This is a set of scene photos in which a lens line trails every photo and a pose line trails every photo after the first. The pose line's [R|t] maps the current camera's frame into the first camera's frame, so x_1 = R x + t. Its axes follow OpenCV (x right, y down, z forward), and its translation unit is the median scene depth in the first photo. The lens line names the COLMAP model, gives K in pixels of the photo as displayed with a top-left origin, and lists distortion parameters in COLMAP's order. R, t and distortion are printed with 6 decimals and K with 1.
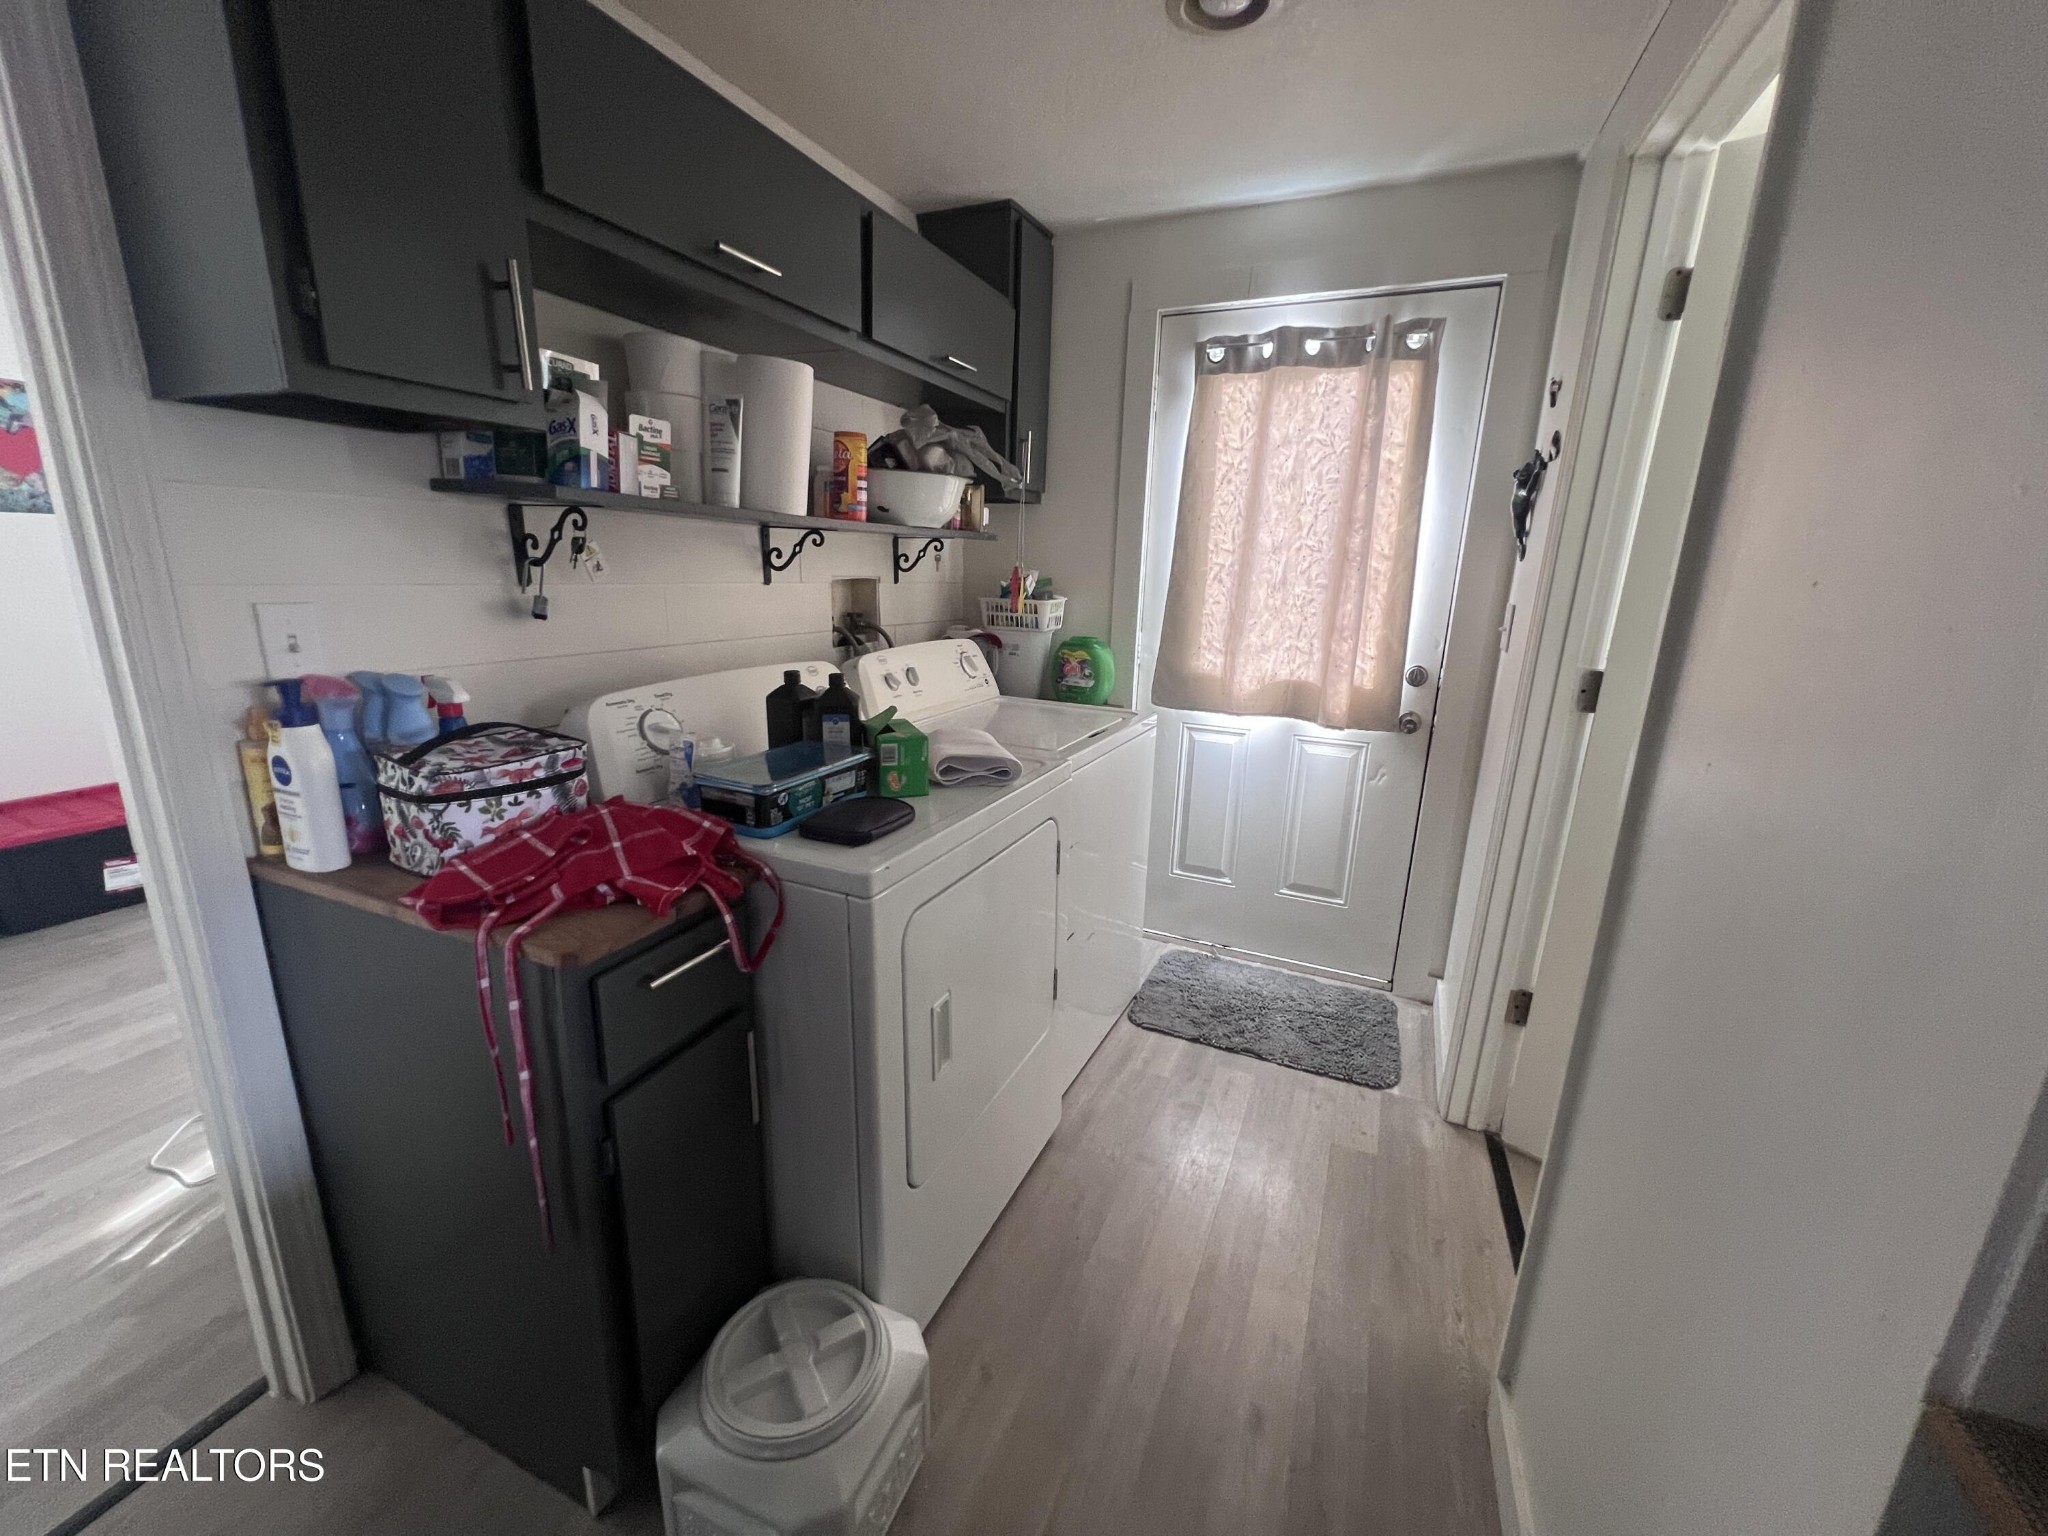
lens RADIAL K [[820.6, 0, 1005.8], [0, 820.6, 775.3], [0, 0, 1]] dist [0.000074, 0.000226]
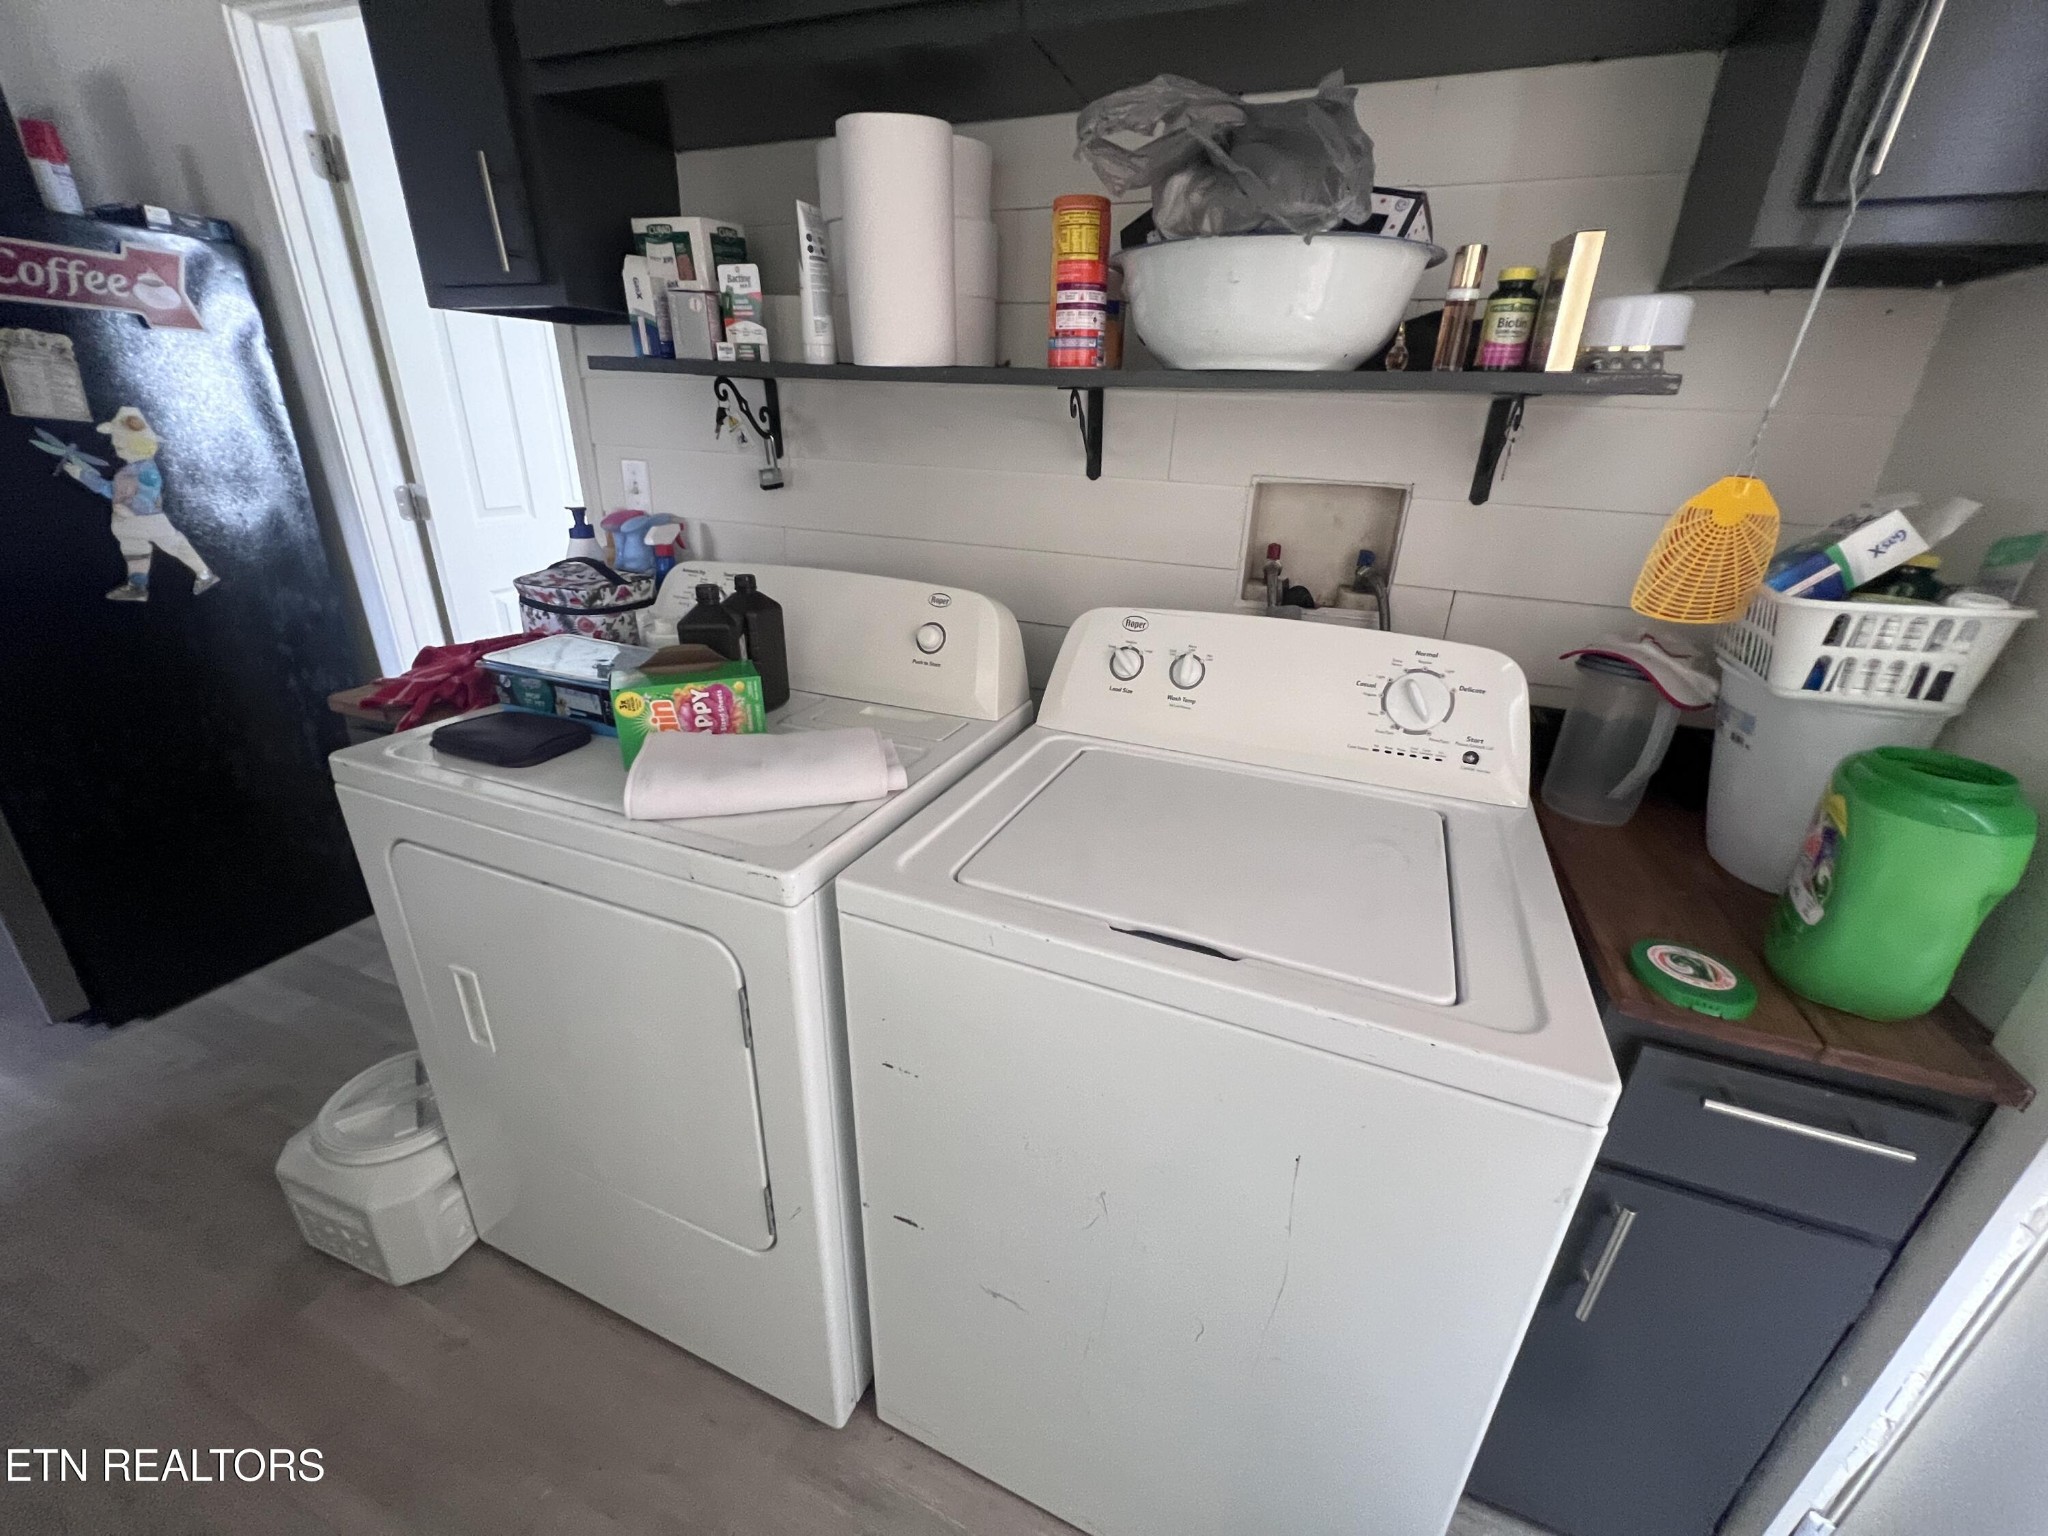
lens RADIAL K [[820.6, 0, 1004.5], [0, 820.6, 758.8], [0, 0, 1]] dist [0.000074, 0.000226]
pose [[0.043732, 0.338254, -0.940038, 0.602088], [-0.291986, 0.904182, 0.311768, -0.315465], [0.955422, 0.260843, 0.138307, 1.304151]]
